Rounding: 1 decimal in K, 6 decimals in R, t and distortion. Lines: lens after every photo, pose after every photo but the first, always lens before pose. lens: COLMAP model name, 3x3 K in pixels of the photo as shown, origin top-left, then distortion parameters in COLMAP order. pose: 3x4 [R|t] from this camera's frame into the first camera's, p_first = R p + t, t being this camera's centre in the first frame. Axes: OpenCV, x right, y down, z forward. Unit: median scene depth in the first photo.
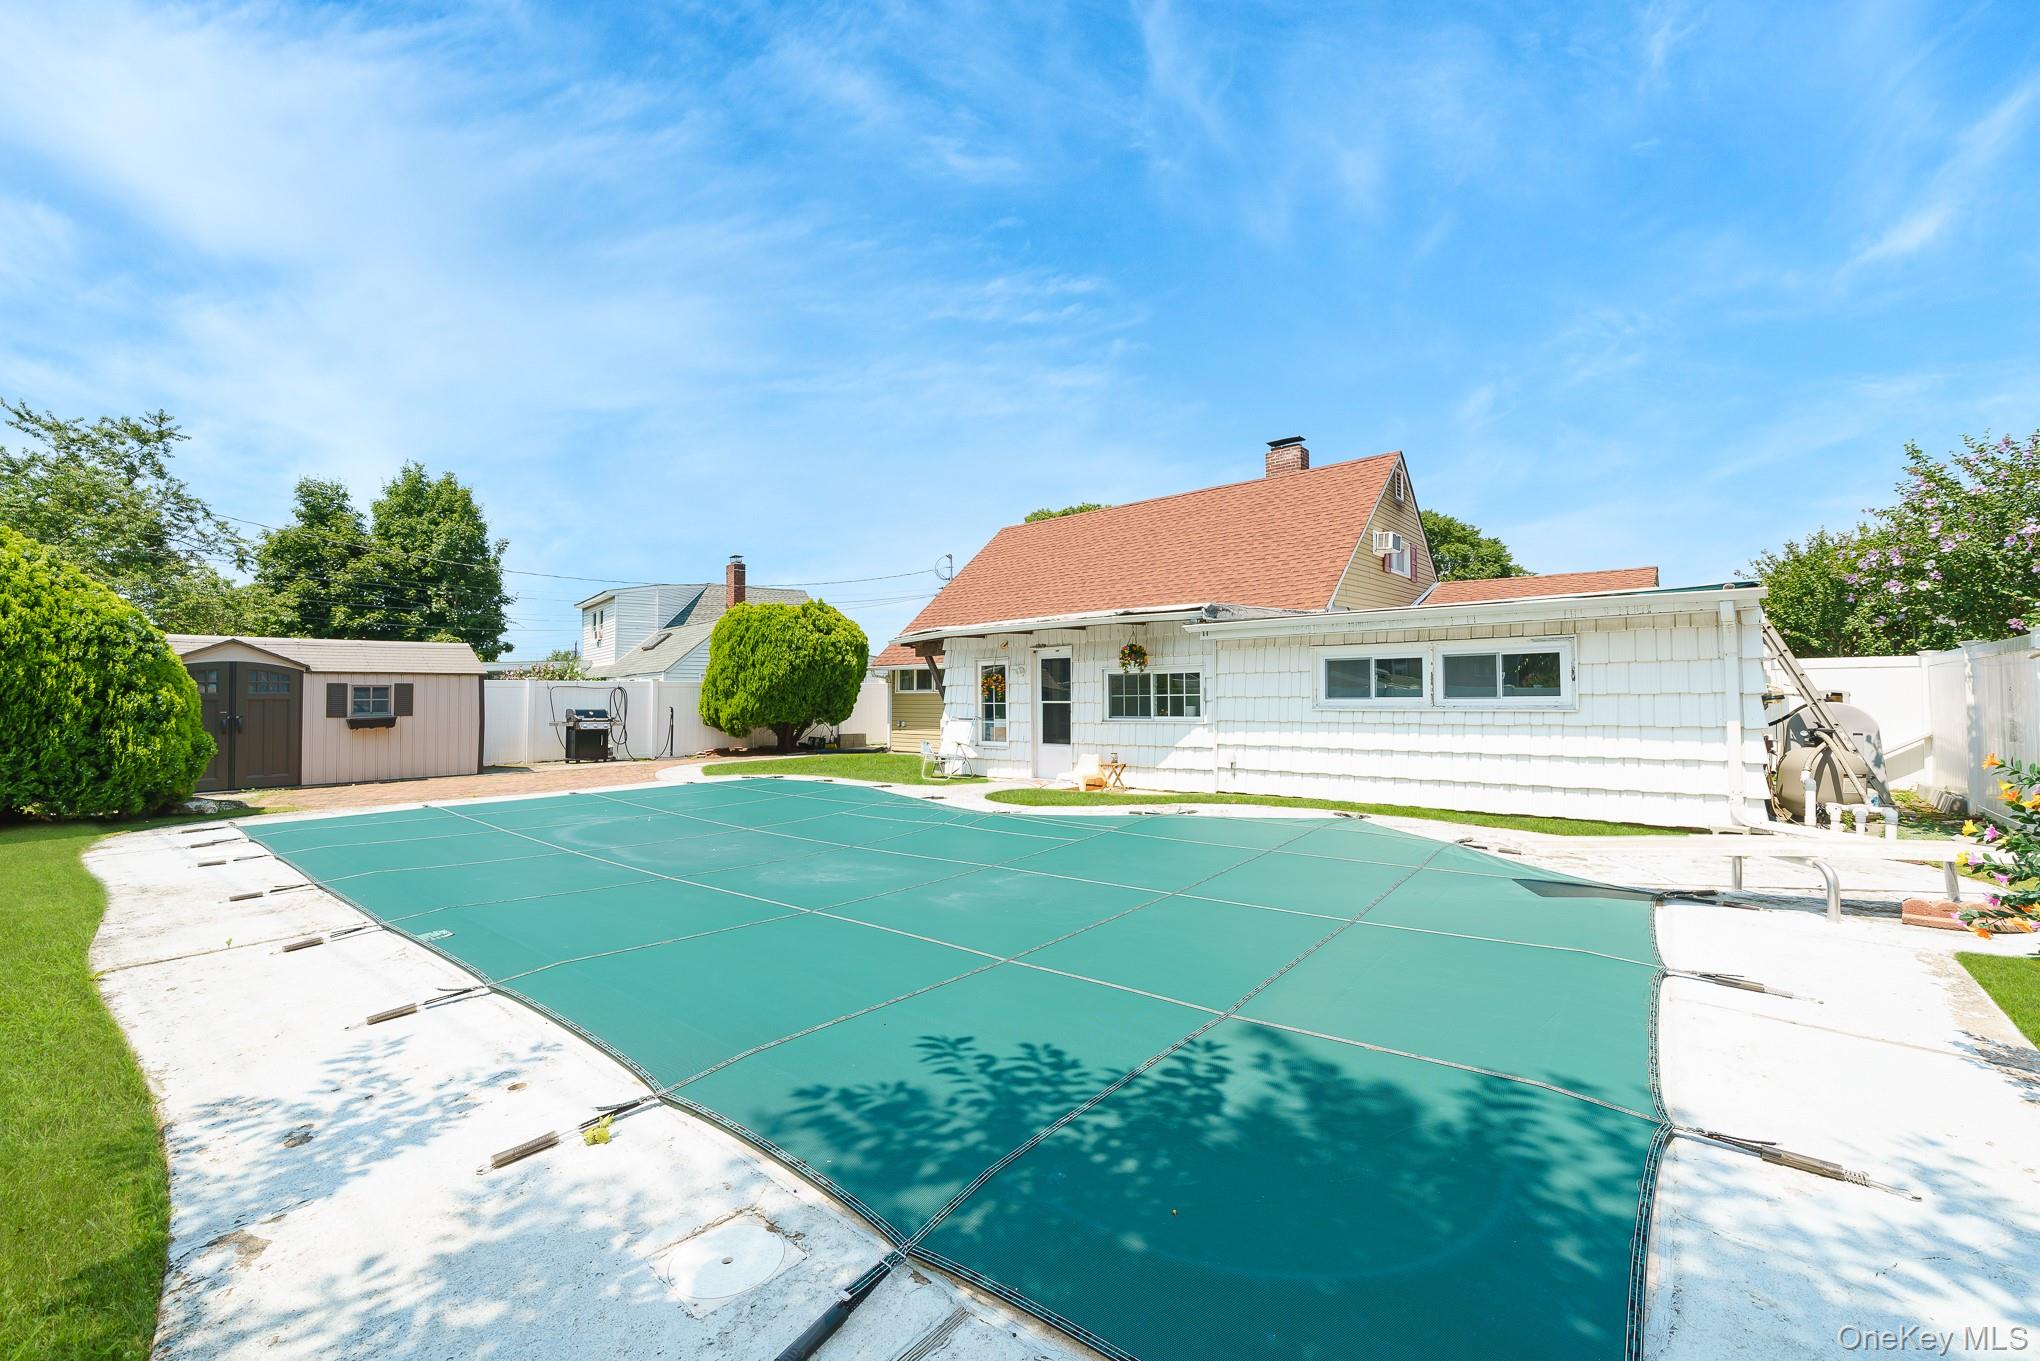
lens RADIAL K [[769.4, 0, 1009.2], [0, 769.4, 687.6], [0, 0, 1]] dist [-0.003387, 0.000118]
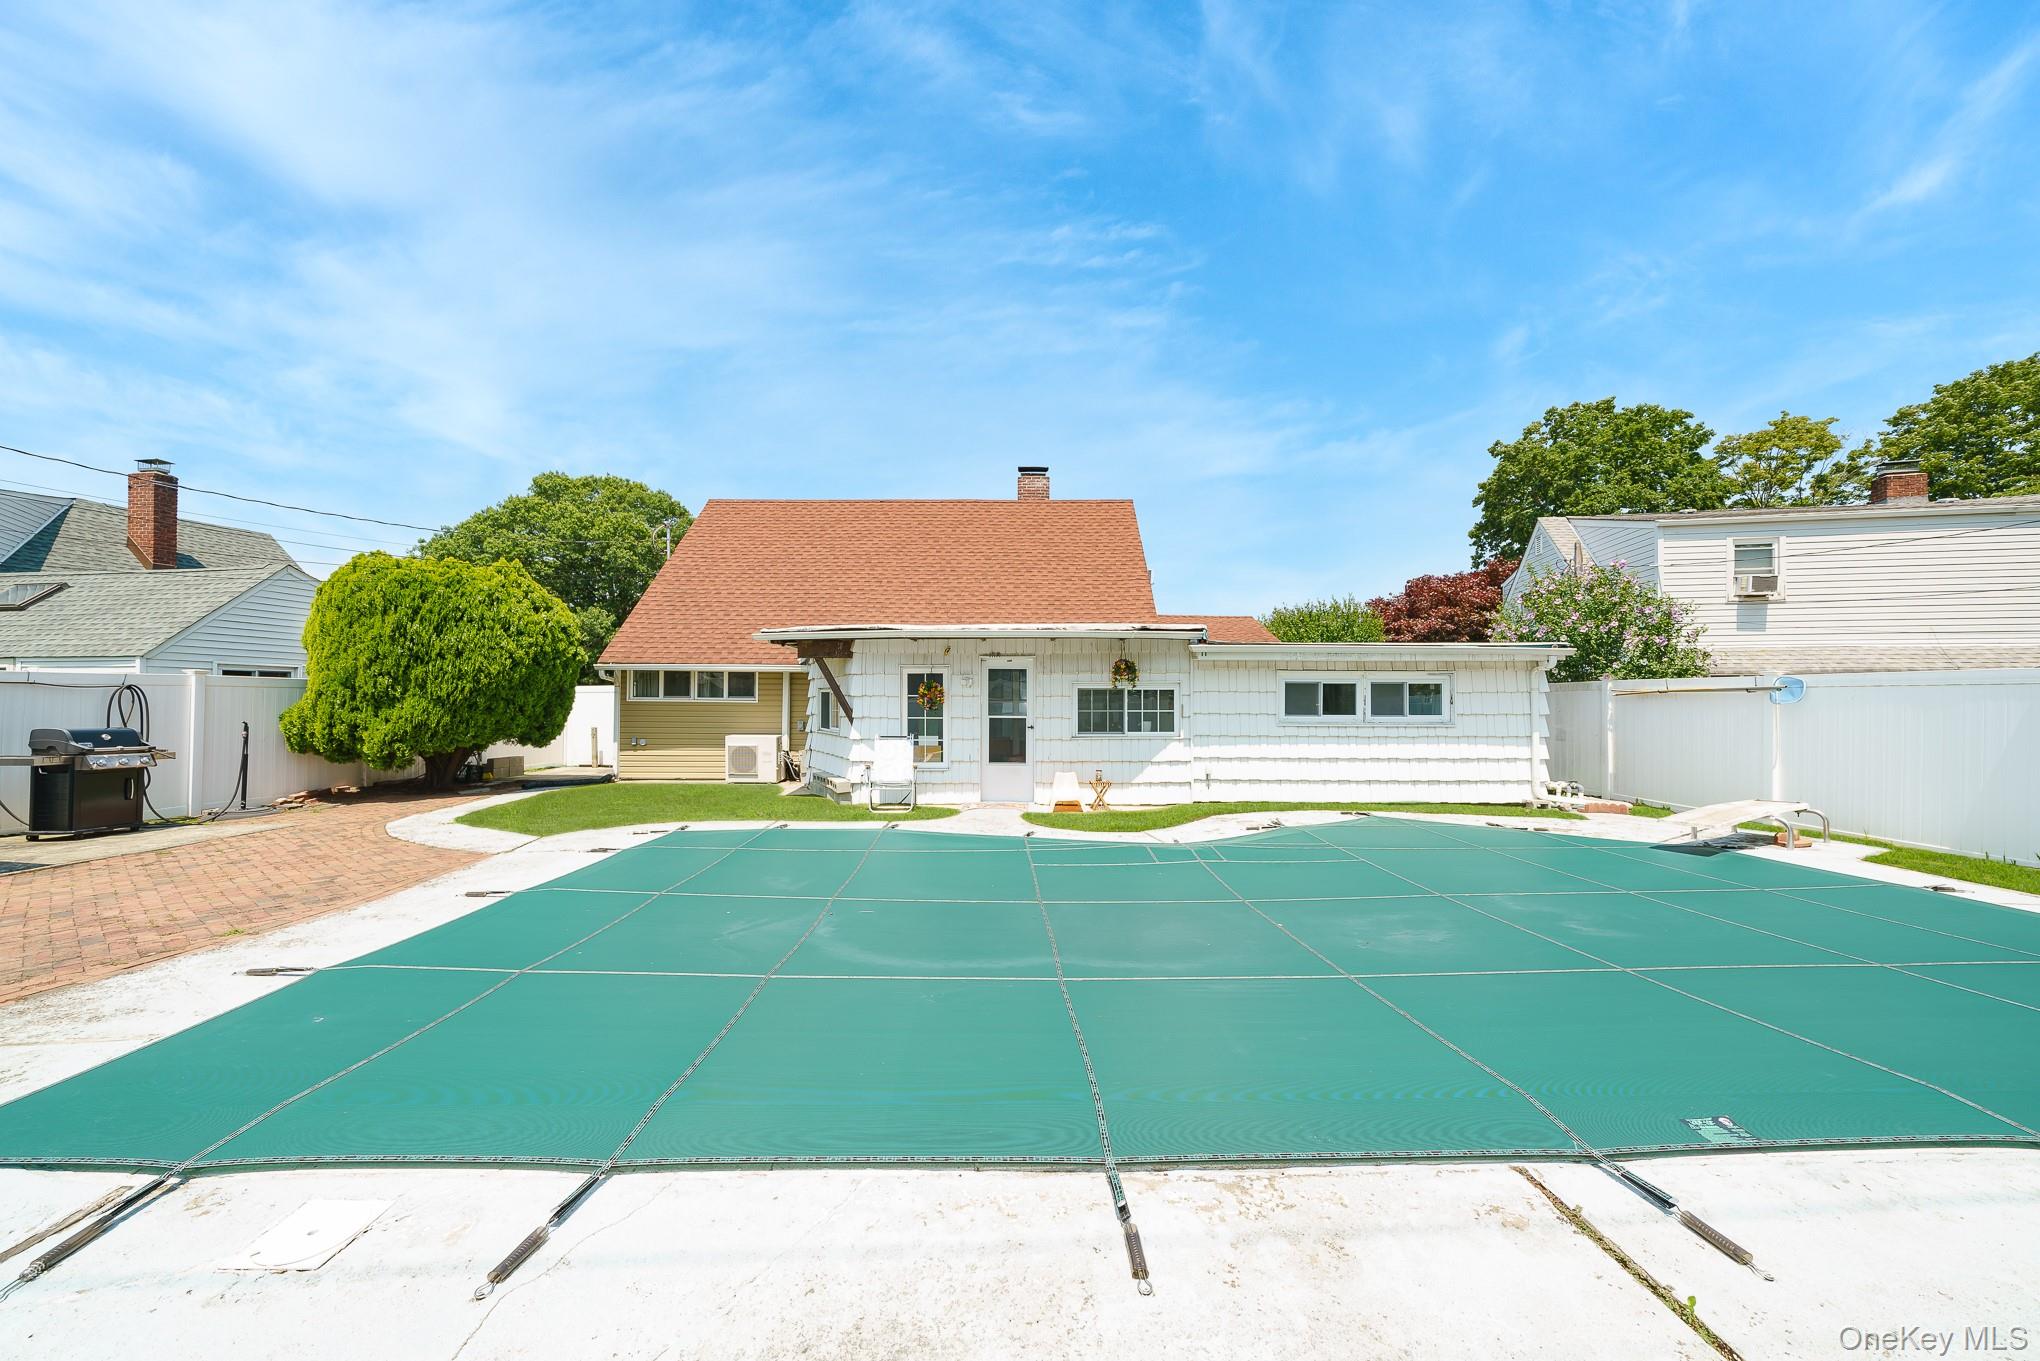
lens RADIAL K [[769.4, 0, 1025.6], [0, 769.4, 695.1], [0, 0, 1]] dist [-0.003387, 0.000118]
pose [[0.764784, 0.017256, 0.644056, -0.506600], [-0.018145, 0.999822, -0.005242, -0.002751], [-0.644032, -0.007677, 0.764960, 0.286648]]
